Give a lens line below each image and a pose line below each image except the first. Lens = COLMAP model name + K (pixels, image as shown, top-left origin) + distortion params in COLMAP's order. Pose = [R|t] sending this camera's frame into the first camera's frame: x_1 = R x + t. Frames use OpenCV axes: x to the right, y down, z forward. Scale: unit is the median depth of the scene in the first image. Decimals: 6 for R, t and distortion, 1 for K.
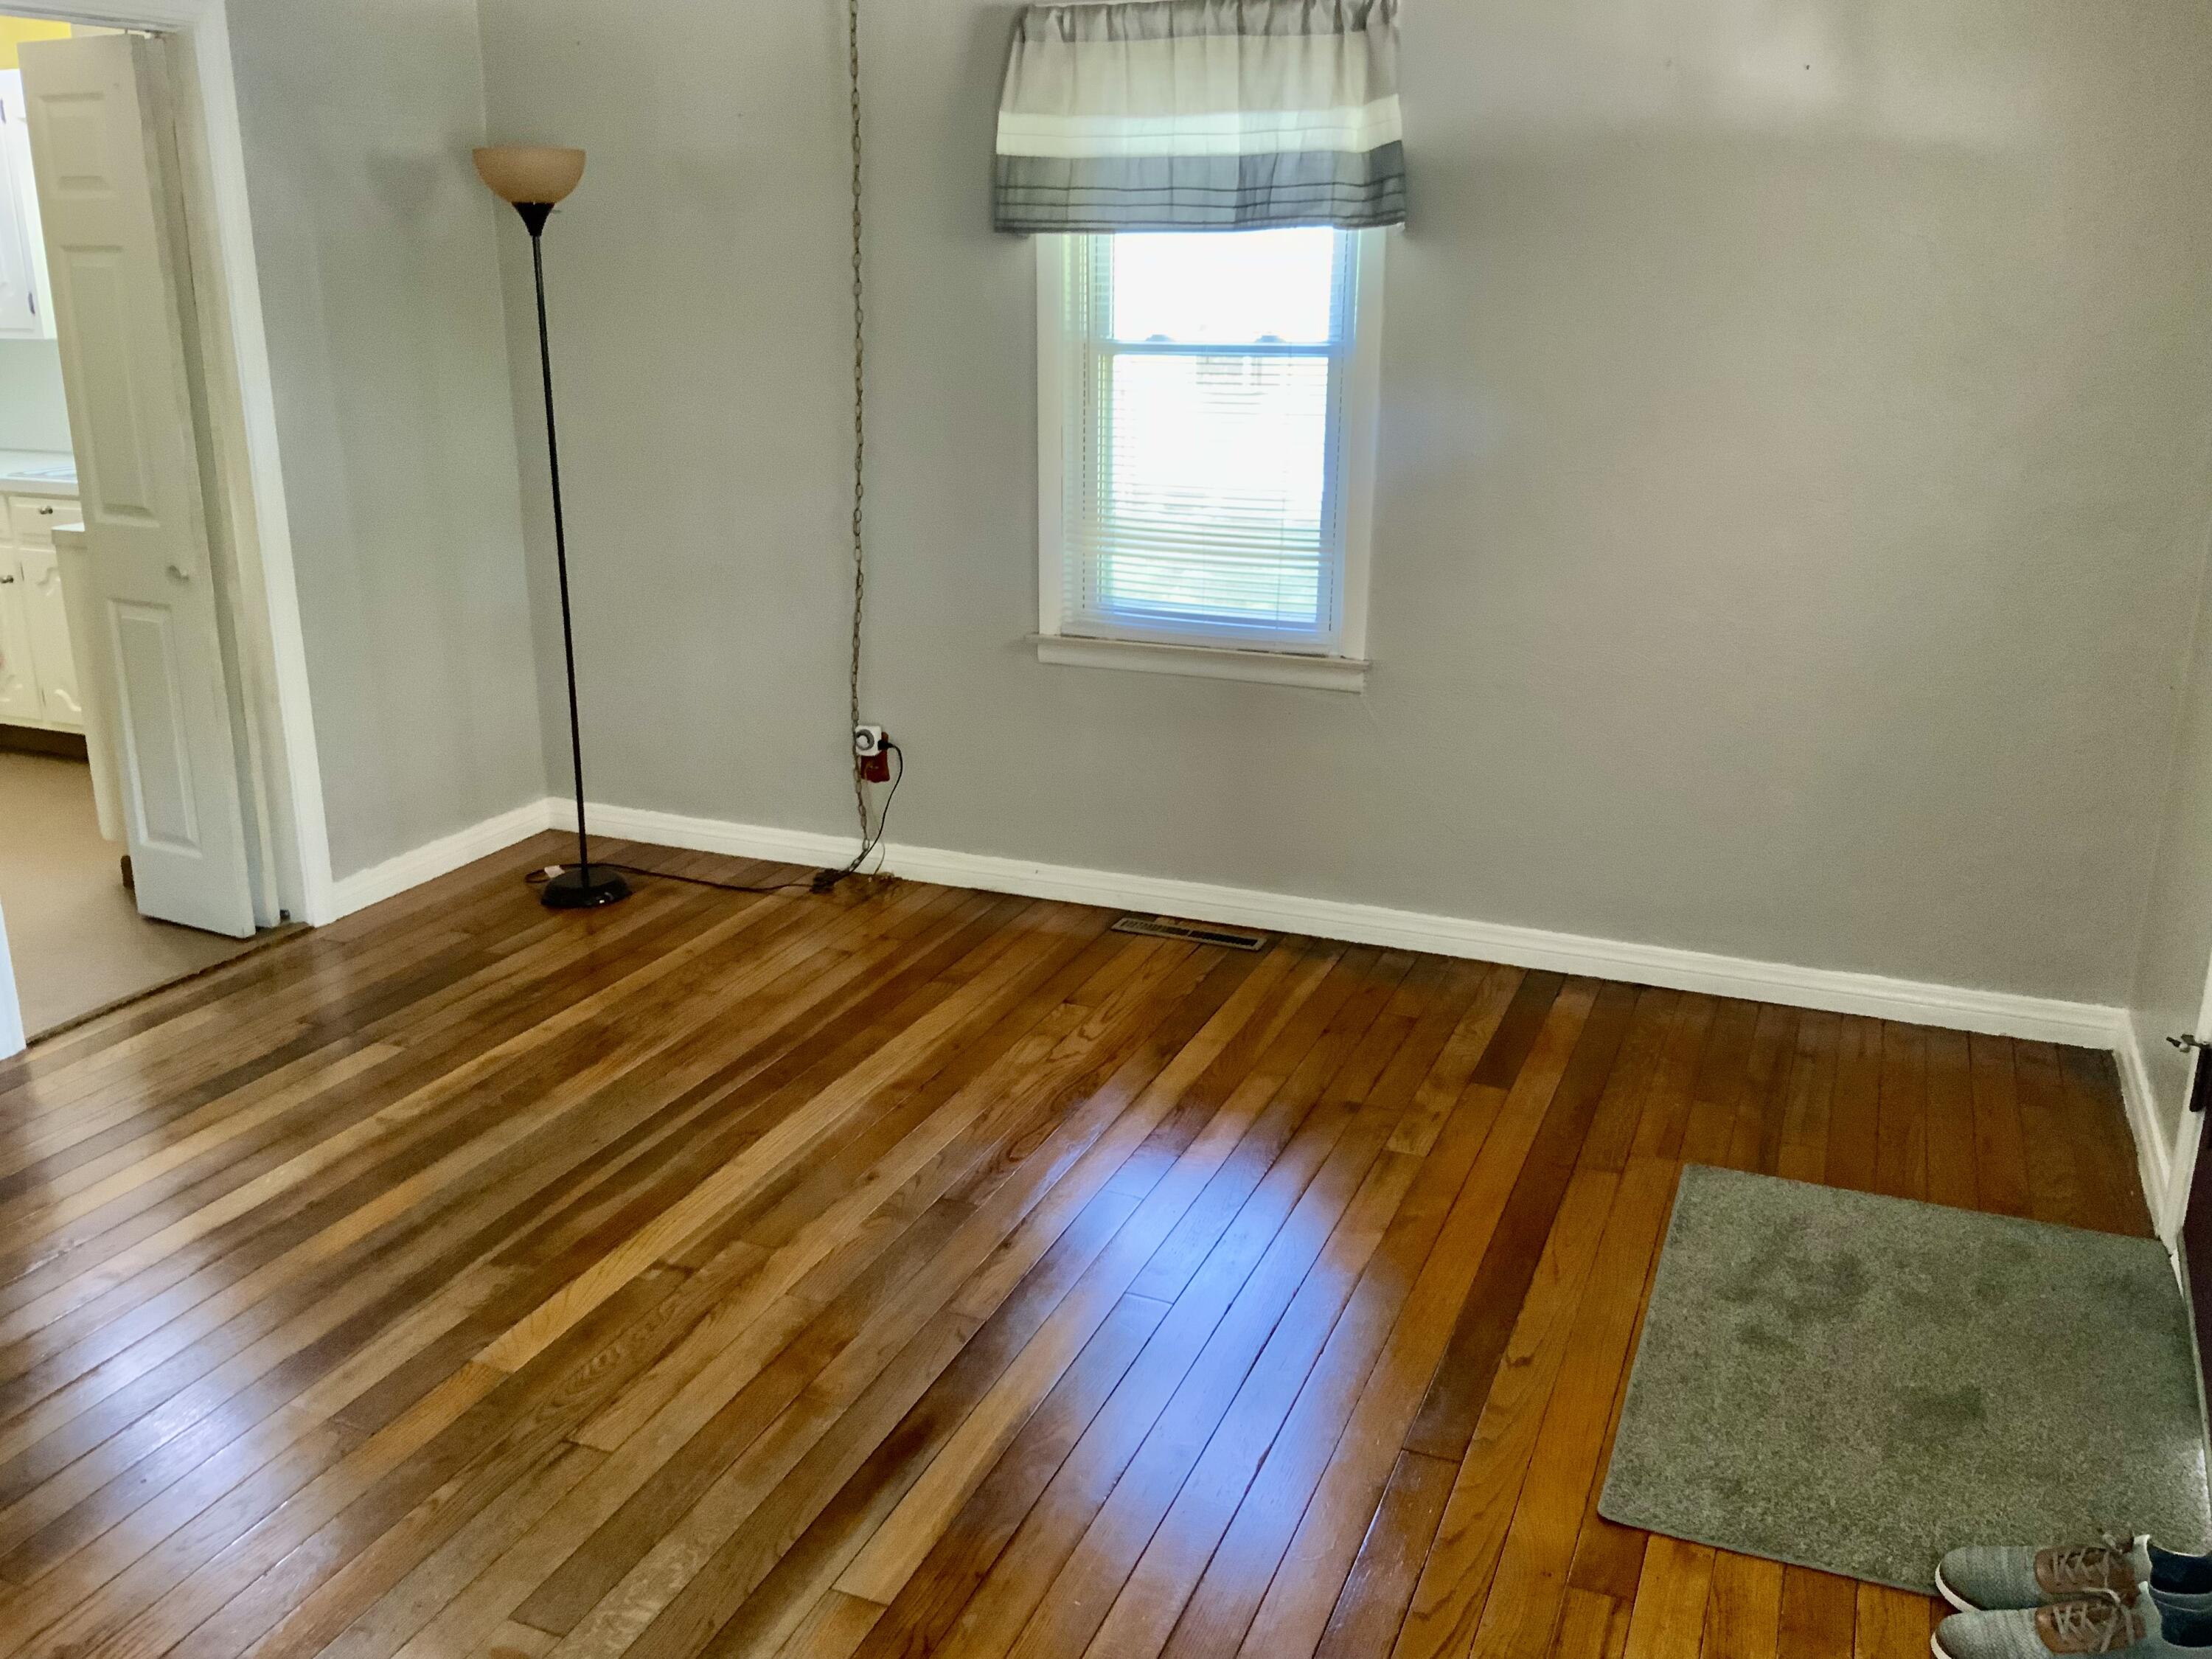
lens RADIAL K [[1865.6, 0, 1106.0], [0, 1865.6, 829.5], [0, 0, 1]] dist [0.073674, -0.099026]
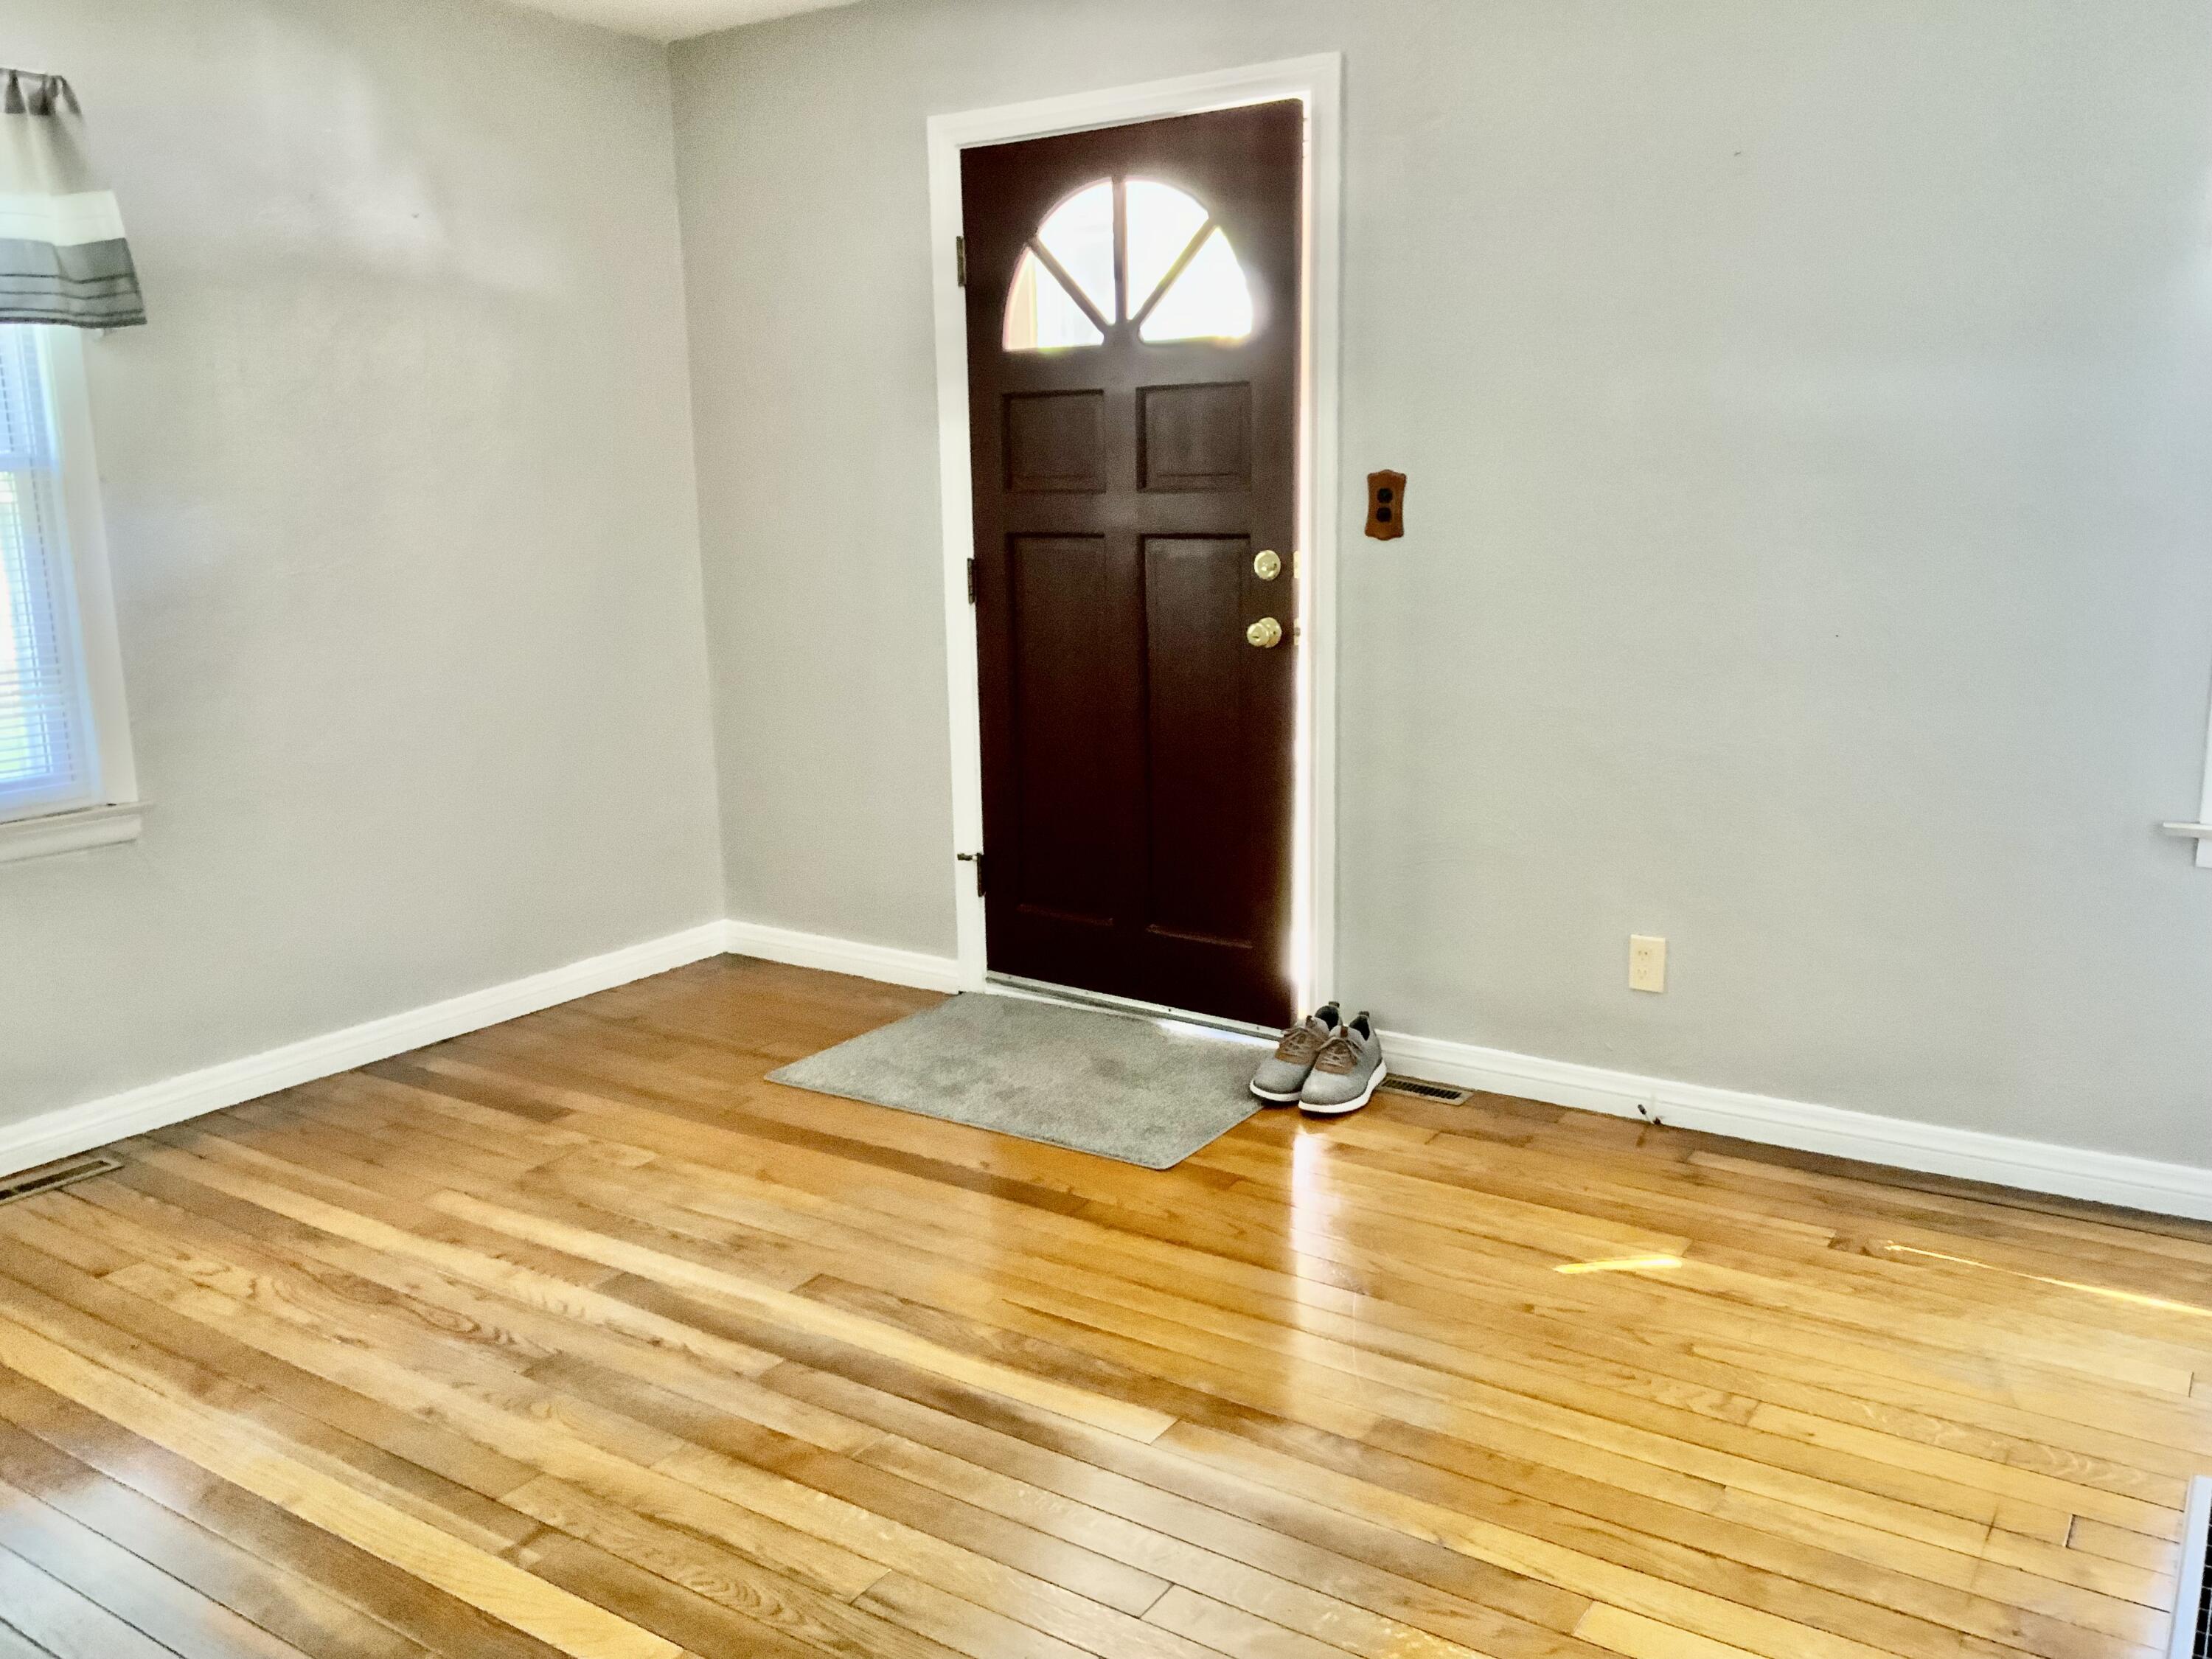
lens RADIAL K [[1865.6, 0, 1106.0], [0, 1865.6, 829.5], [0, 0, 1]] dist [0.073674, -0.099026]
pose [[0.165433, -0.191856, 0.967380, -0.746042], [0.297567, 0.944891, 0.136508, -0.072617], [-0.940258, 0.265277, 0.213407, 0.426769]]
